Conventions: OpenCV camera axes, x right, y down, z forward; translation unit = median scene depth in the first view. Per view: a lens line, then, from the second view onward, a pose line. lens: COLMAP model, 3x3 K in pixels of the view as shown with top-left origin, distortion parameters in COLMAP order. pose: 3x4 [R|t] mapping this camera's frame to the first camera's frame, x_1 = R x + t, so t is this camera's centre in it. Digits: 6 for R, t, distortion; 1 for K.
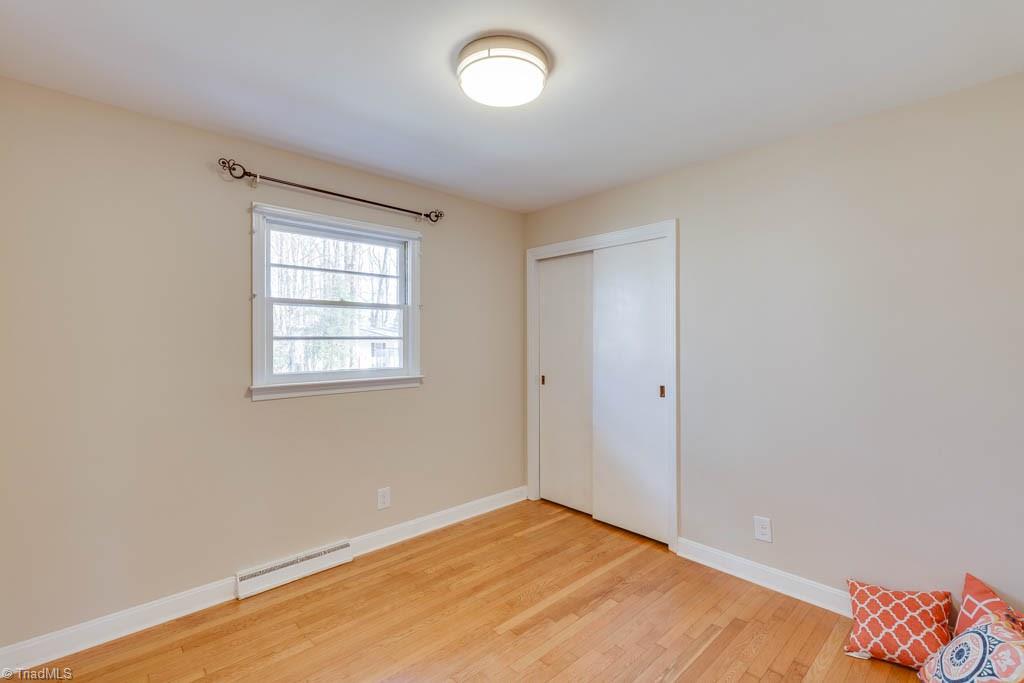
lens RADIAL K [[458.7, 0, 517.5], [0, 458.7, 338.4], [0, 0, 1]] dist [0.010396, -0.004934]
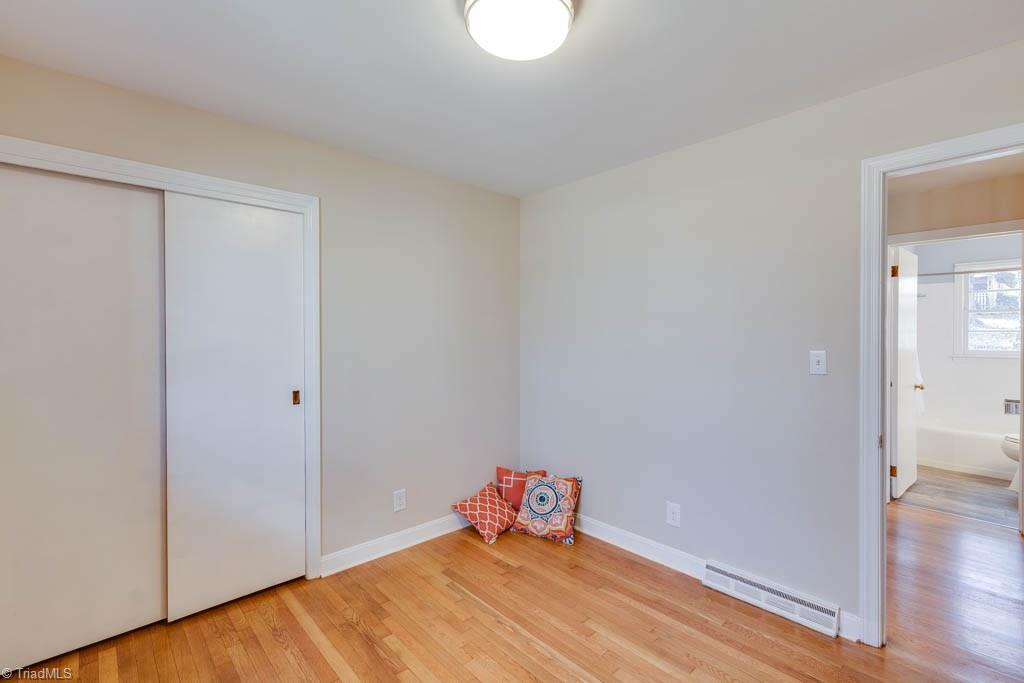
lens RADIAL K [[458.7, 0, 517.5], [0, 458.7, 338.4], [0, 0, 1]] dist [0.010396, -0.004934]
pose [[0.012468, -0.007615, 0.999893, -0.586061], [0.001569, 0.999970, 0.007596, 0.003002], [-0.999921, 0.001475, 0.012480, 0.672525]]
